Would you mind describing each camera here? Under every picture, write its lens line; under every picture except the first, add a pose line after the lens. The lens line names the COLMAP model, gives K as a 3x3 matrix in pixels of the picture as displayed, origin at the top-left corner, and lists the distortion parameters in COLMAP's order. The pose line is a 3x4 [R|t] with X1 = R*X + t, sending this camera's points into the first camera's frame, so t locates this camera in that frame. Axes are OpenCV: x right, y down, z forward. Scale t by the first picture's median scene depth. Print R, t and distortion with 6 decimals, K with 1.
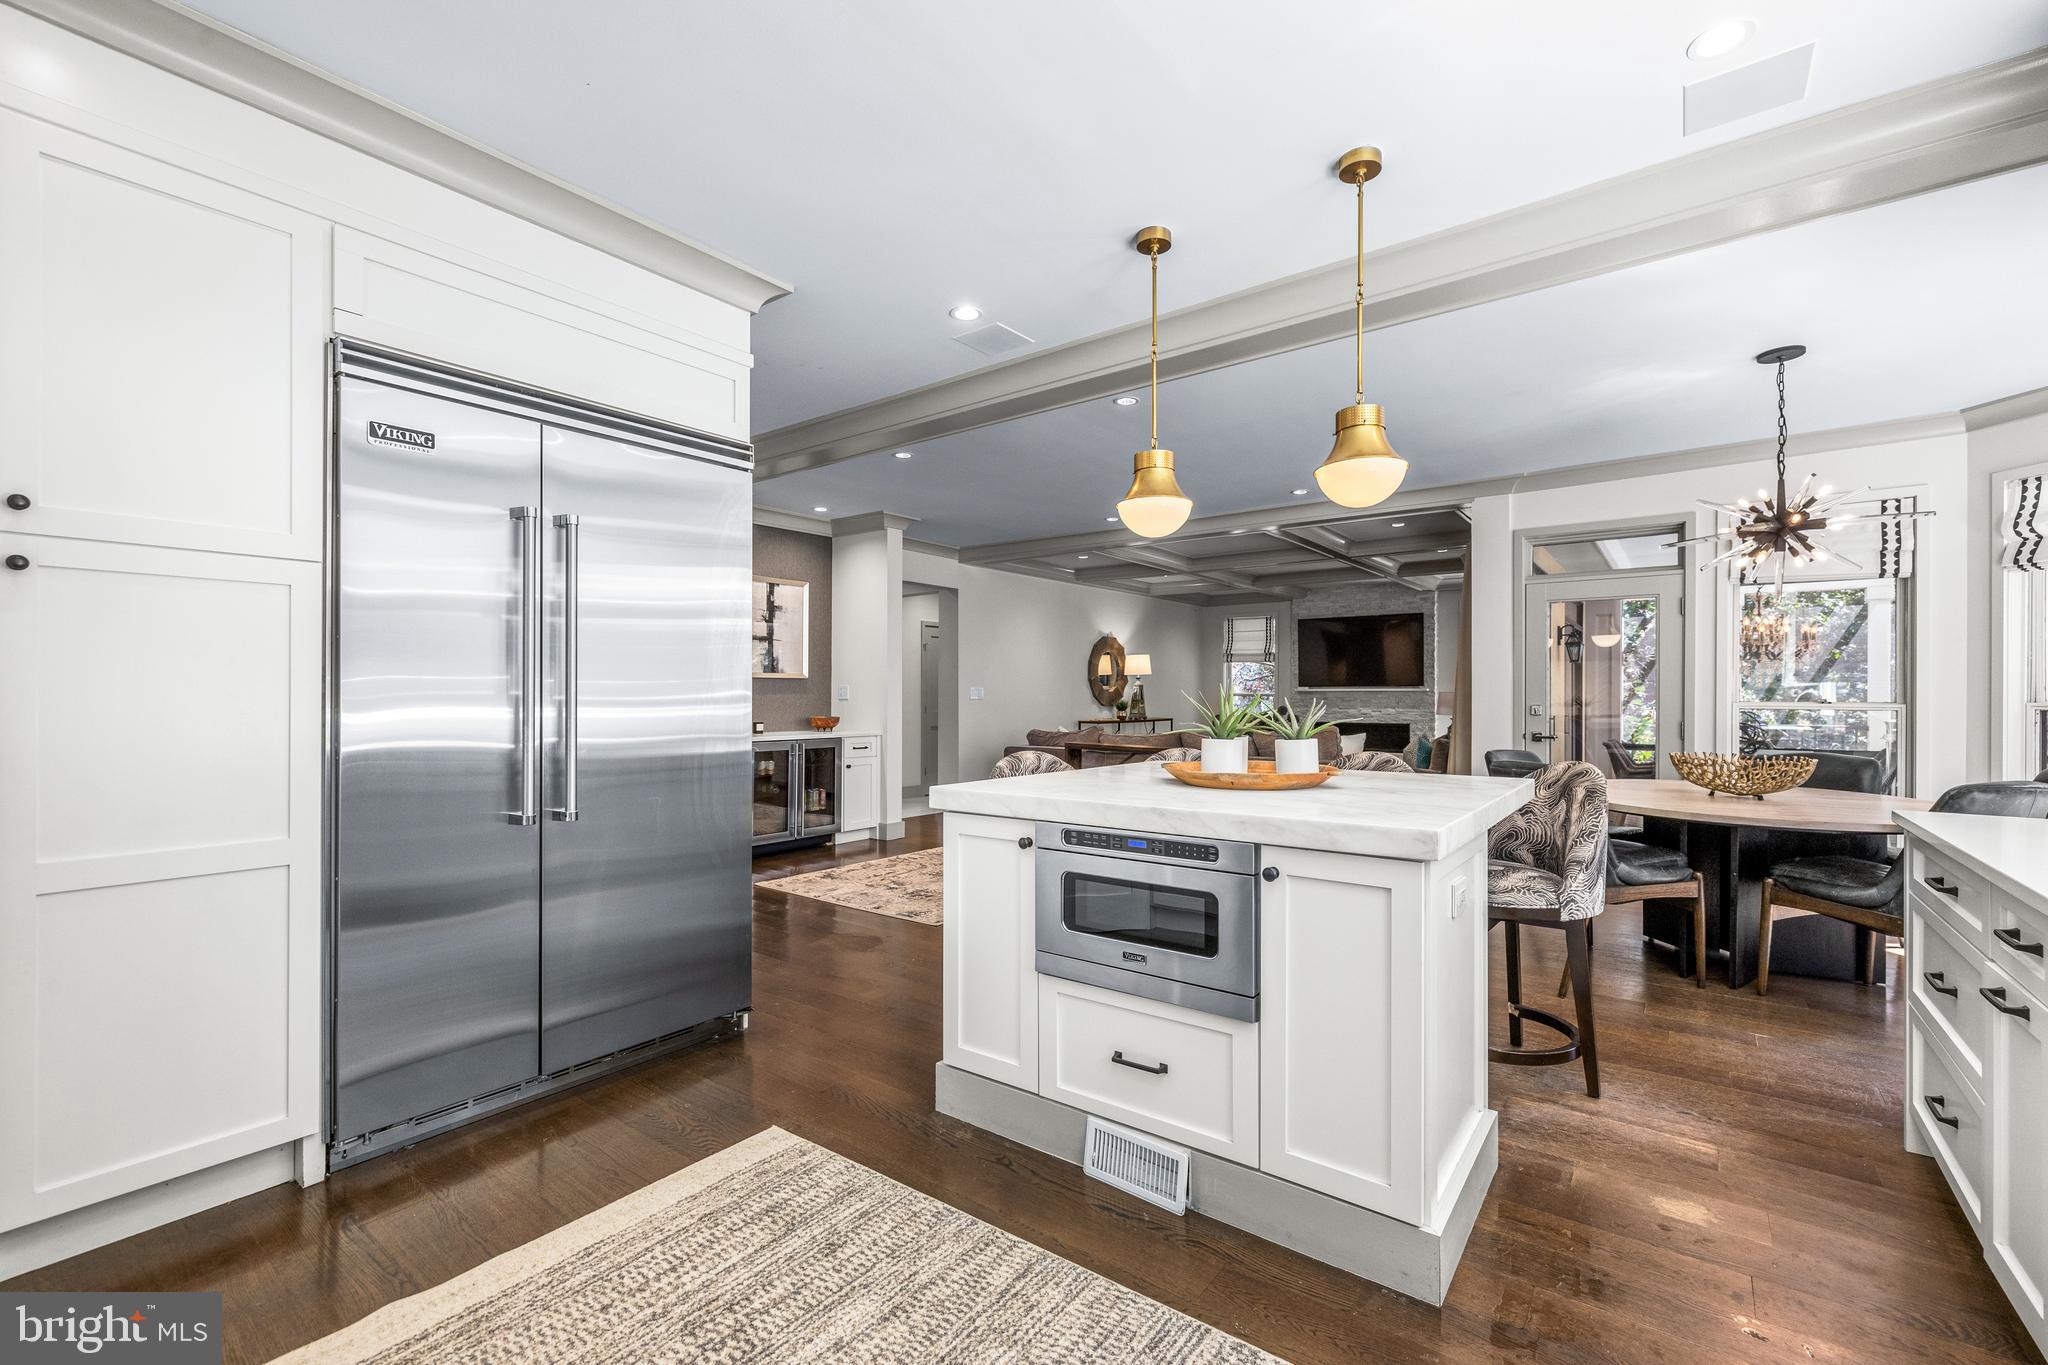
lens RADIAL K [[870.3, 0, 1026.4], [0, 870.3, 695.2], [0, 0, 1]] dist [0.001978, -0.000198]
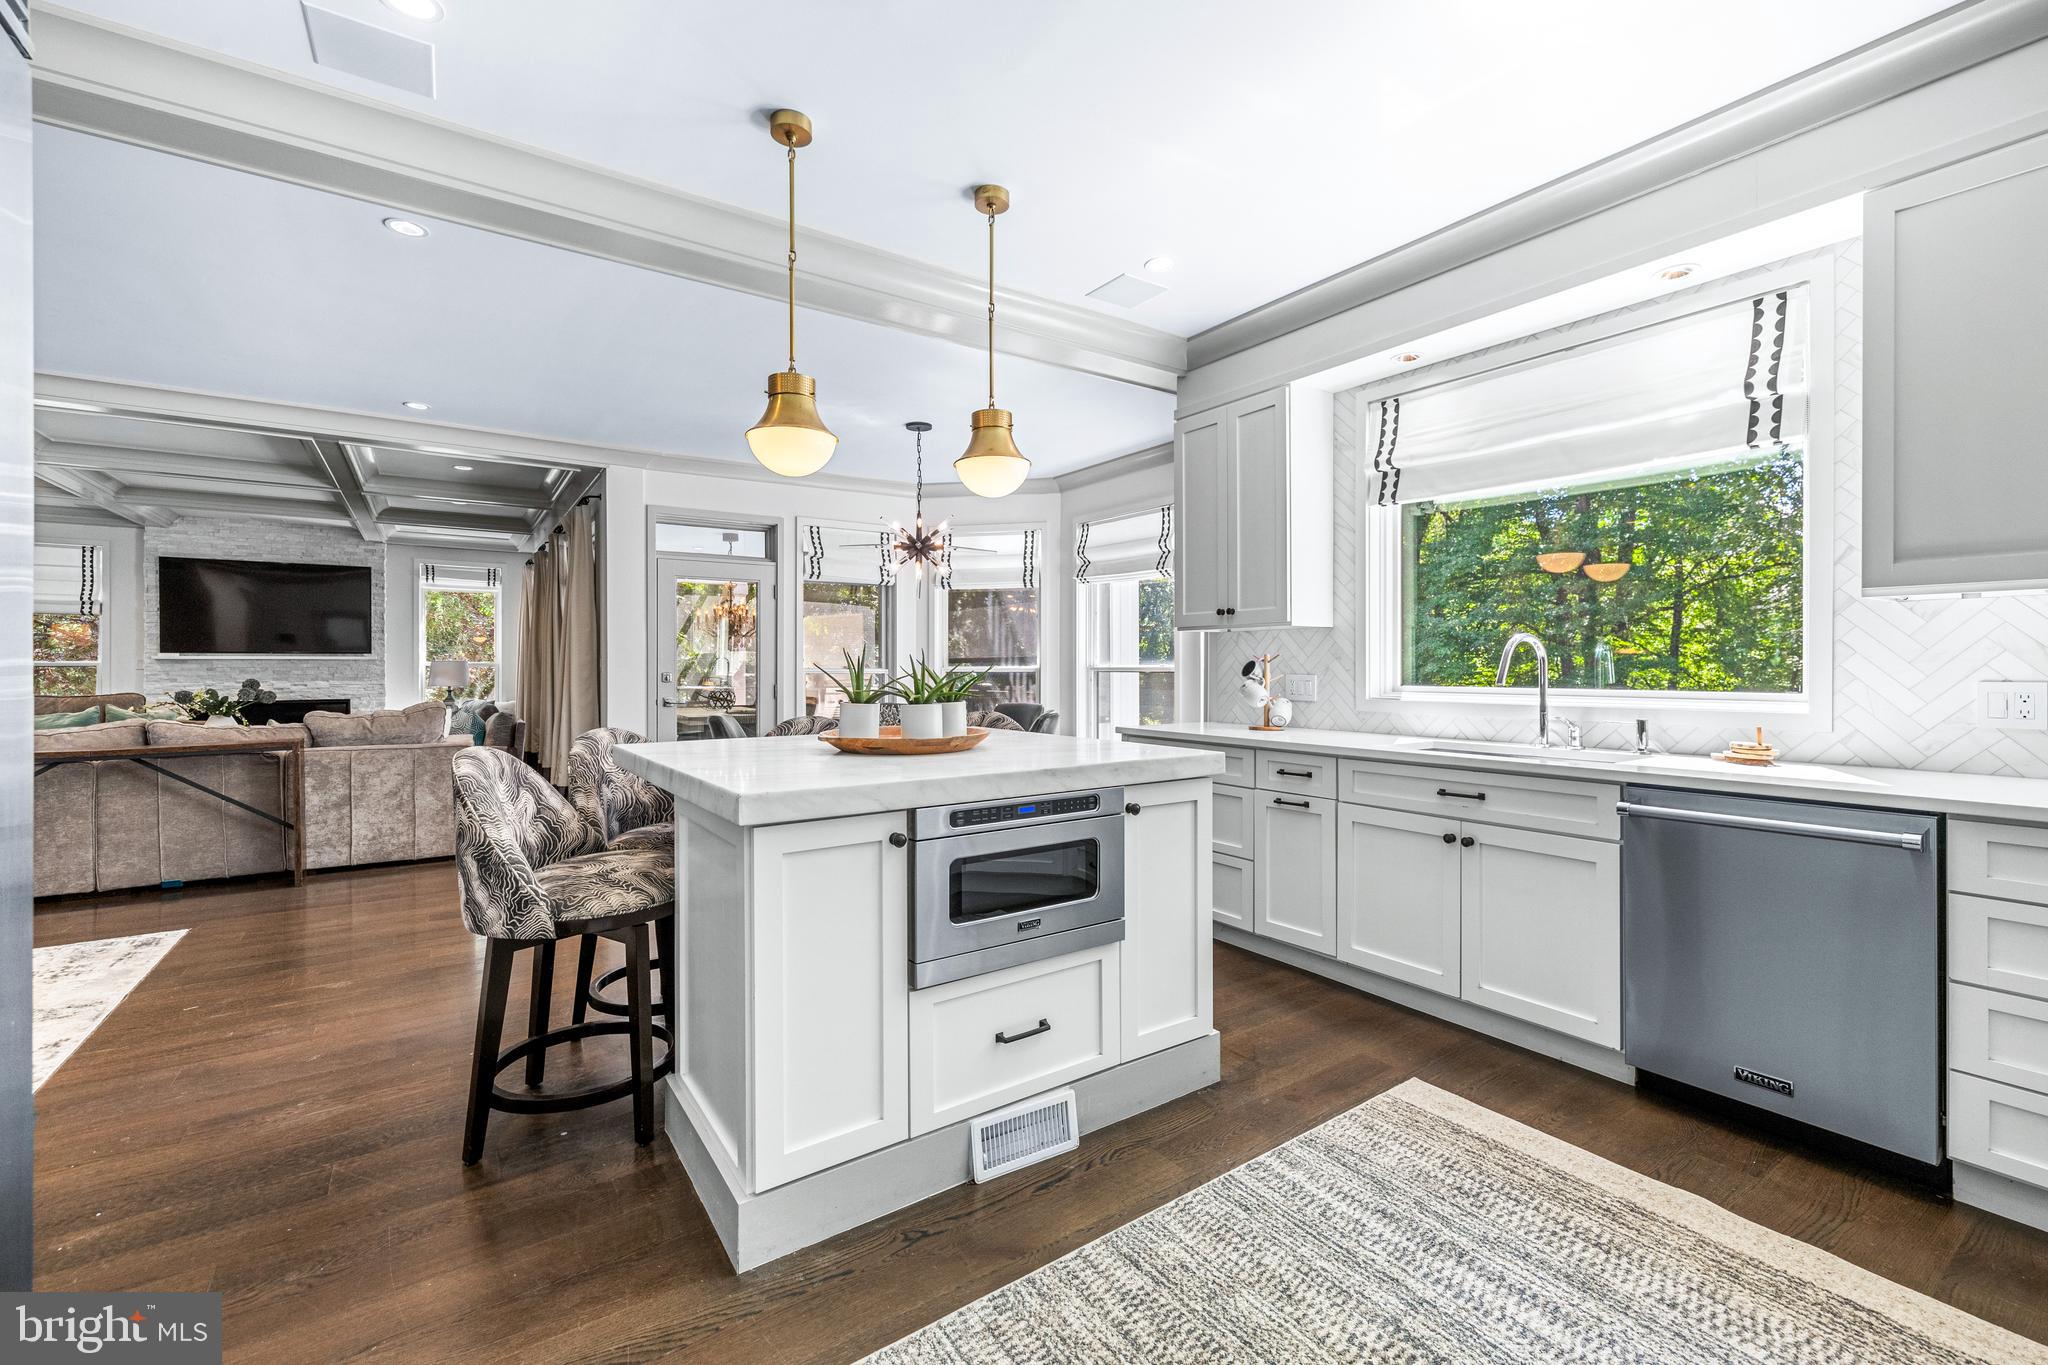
lens RADIAL K [[870.3, 0, 1026.6], [0, 870.3, 668.6], [0, 0, 1]] dist [0.001978, -0.000198]
pose [[0.303339, -0.004105, 0.952874, -0.796935], [0.001444, 0.999992, 0.003849, 0.007303], [-0.952881, 0.000208, 0.303343, 0.688210]]
